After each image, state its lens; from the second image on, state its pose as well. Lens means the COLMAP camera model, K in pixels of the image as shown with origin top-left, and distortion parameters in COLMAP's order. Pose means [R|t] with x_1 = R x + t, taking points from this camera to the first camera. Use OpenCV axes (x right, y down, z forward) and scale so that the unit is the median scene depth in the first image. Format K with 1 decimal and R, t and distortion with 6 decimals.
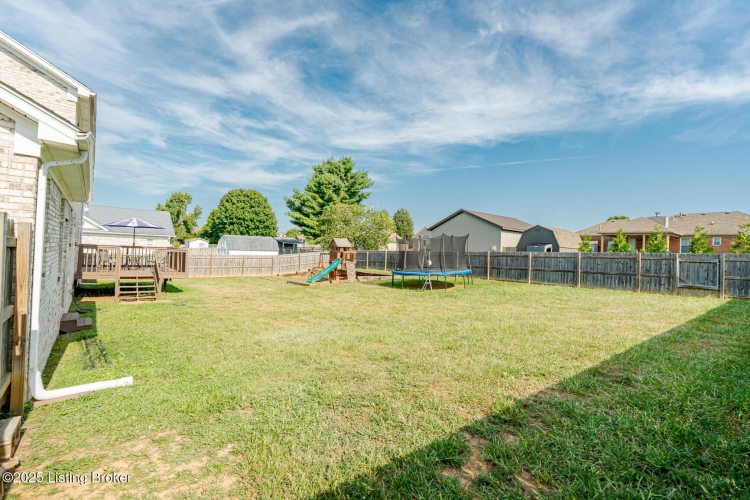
lens RADIAL K [[337.4, 0, 374.0], [0, 337.4, 249.7], [0, 0, 1]] dist [-0.003018, -0.000305]
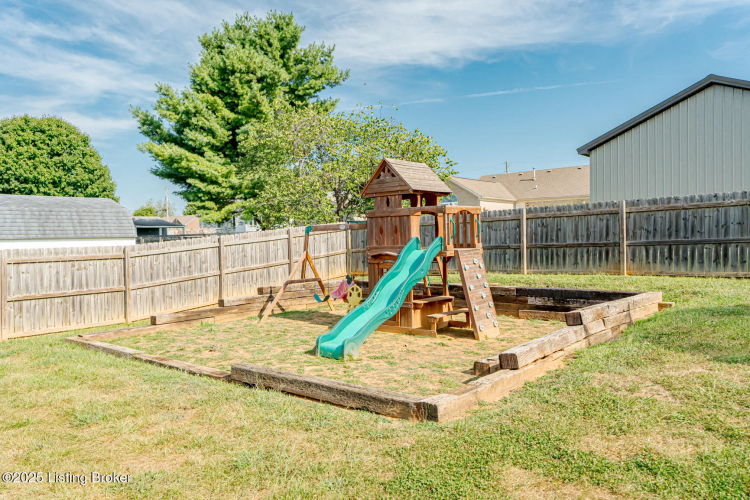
lens RADIAL K [[541.5, 0, 375.1], [0, 541.5, 260.1], [0, 0, 1]] dist [-0.012272, 0.008438]
pose [[0.983289, -0.065186, 0.169982, -0.069106], [0.058167, 0.997249, 0.045952, 0.007514], [-0.172510, -0.035297, 0.984375, 0.204254]]
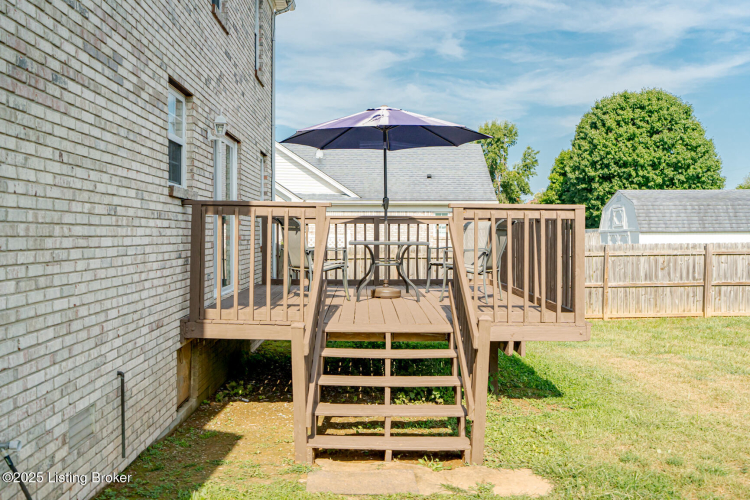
lens RADIAL K [[730.0, 0, 378.9], [0, 730.0, 249.2], [0, 0, 1]] dist [0.013175, 0.000000]
pose [[0.778417, -0.030581, -0.627002, -0.075957], [0.035036, 0.999372, -0.005246, 0.005268], [0.626769, -0.017884, 0.779000, 0.116615]]
